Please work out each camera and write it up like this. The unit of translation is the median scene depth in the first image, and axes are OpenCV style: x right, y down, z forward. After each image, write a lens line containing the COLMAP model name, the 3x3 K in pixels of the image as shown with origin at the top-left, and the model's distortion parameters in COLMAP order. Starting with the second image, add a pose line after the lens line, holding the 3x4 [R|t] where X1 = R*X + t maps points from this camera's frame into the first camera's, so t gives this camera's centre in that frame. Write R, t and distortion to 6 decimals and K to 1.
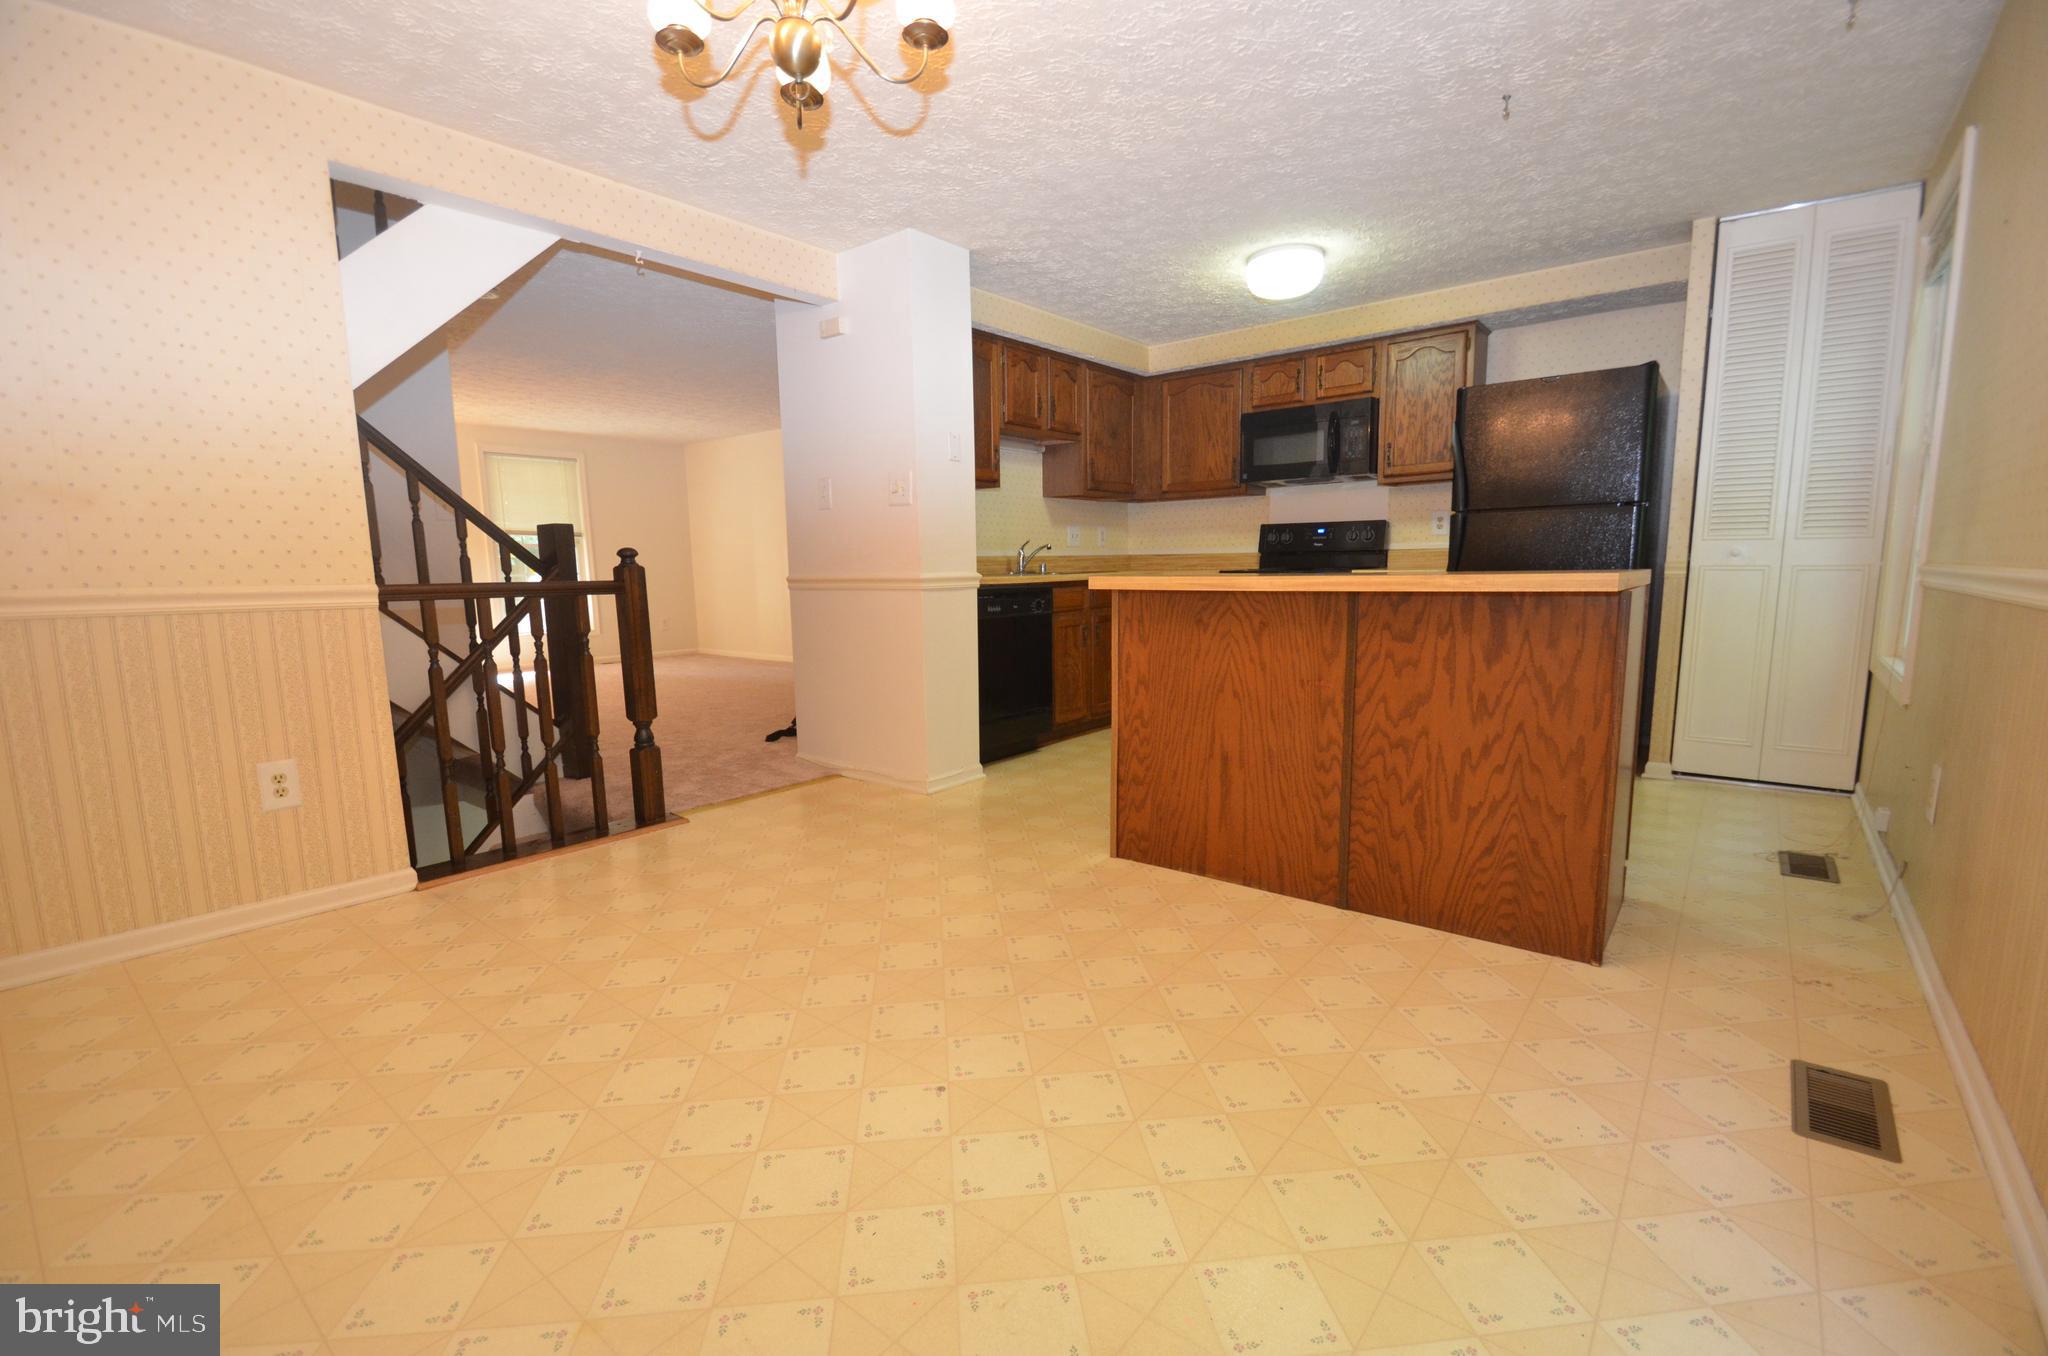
lens RADIAL K [[922.6, 0, 1024.0], [0, 922.6, 678.0], [0, 0, 1]] dist [-0.000116, -0.000142]
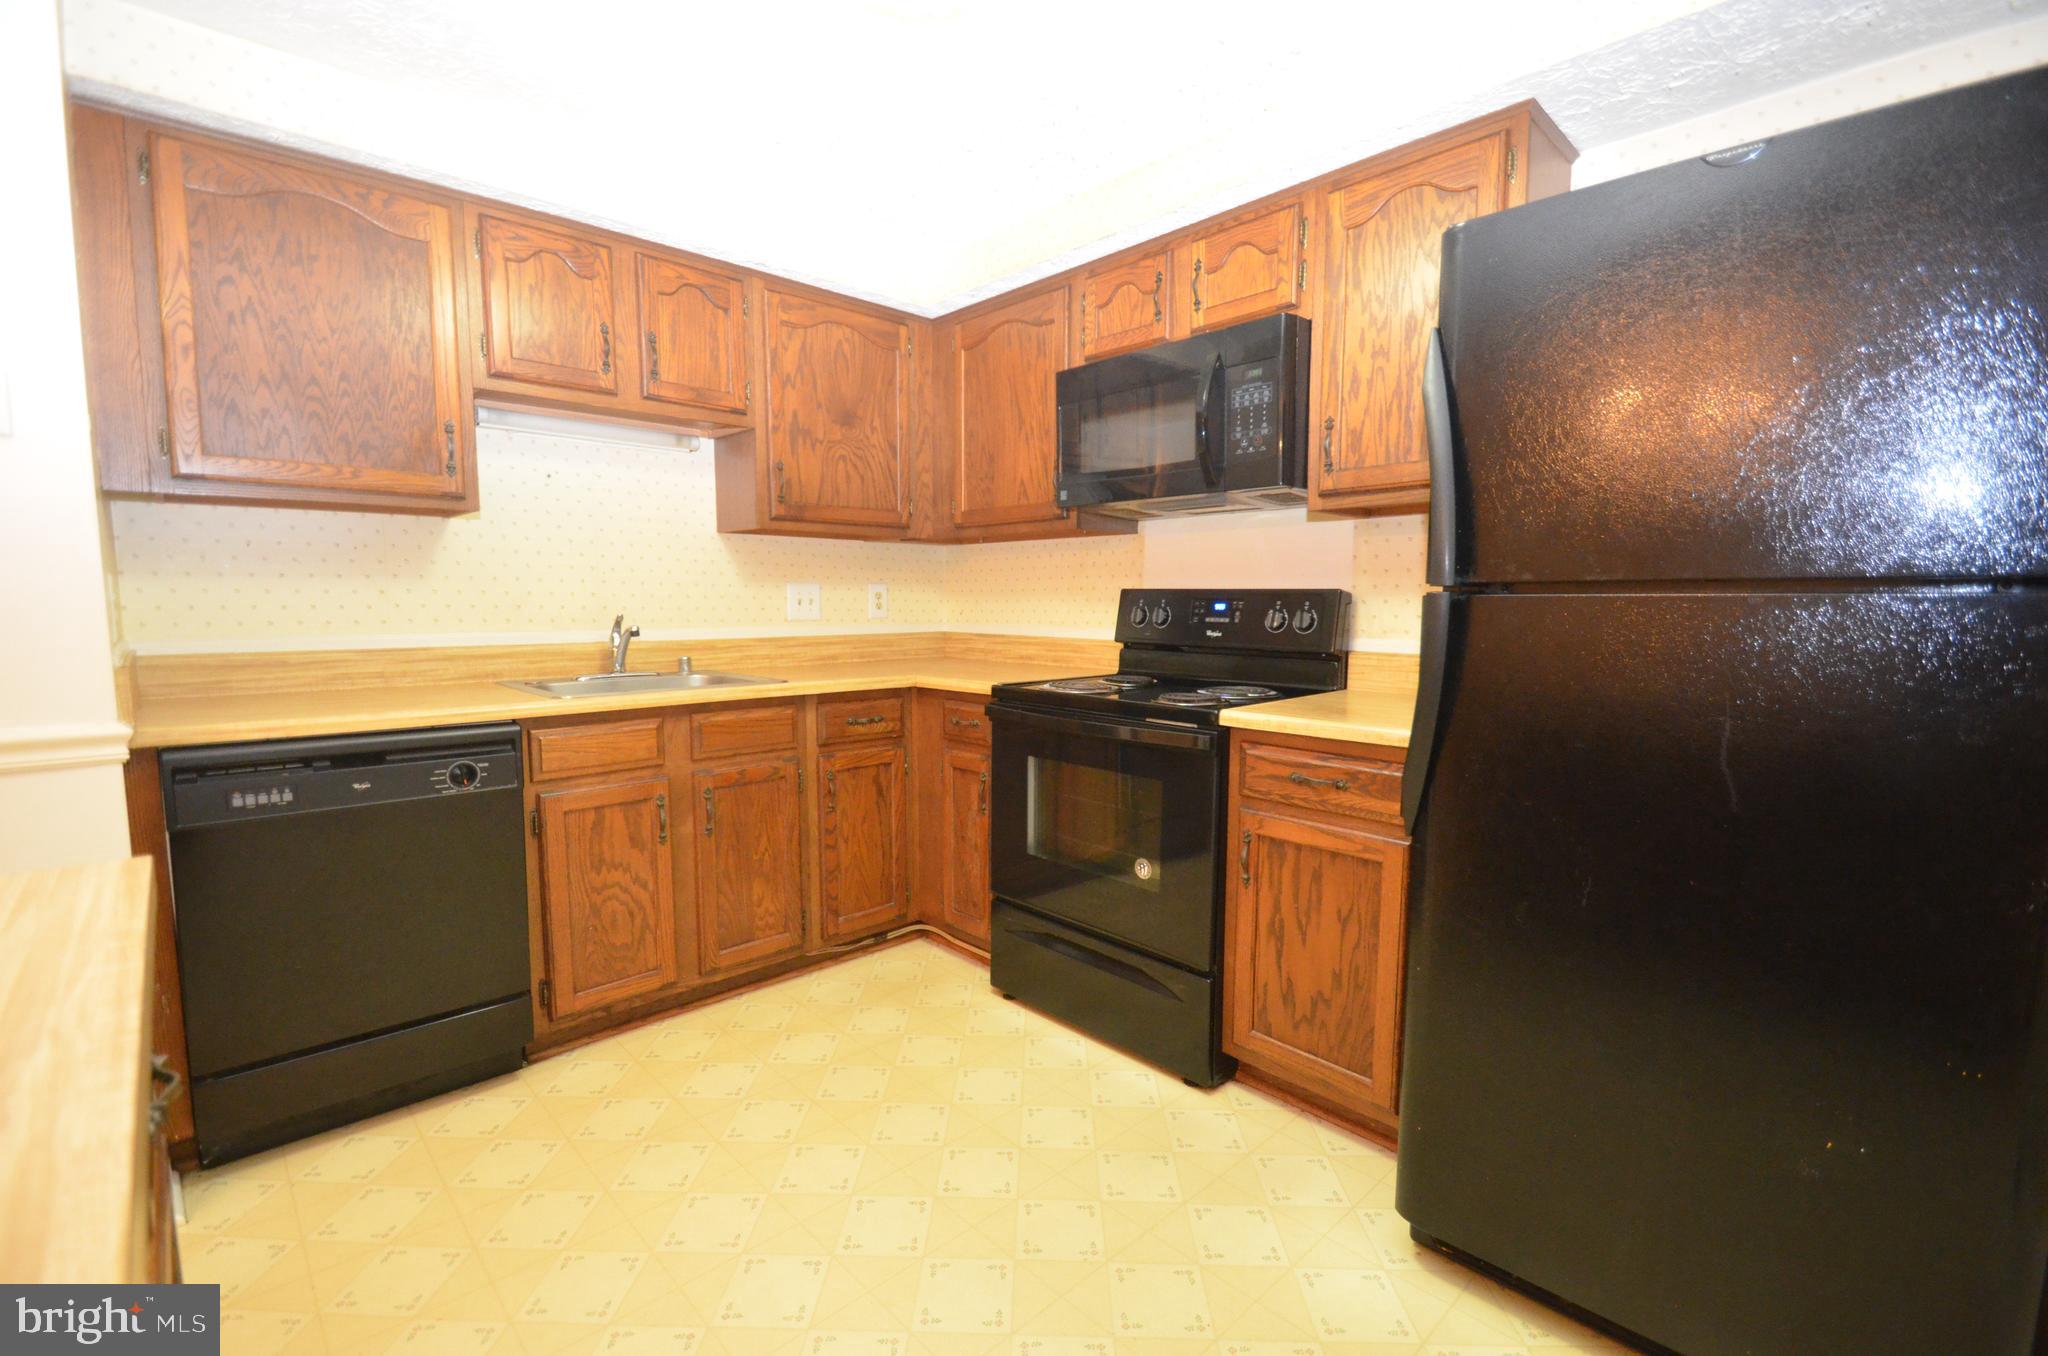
lens RADIAL K [[897.0, 0, 1024.0], [0, 897.0, 678.0], [0, 0, 1]] dist [0.001034, 0.000062]
pose [[0.990701, 0.032785, -0.132045, 0.293945], [-0.037348, 0.998782, -0.032229, -0.105516], [0.130828, 0.036861, 0.990720, 0.530233]]
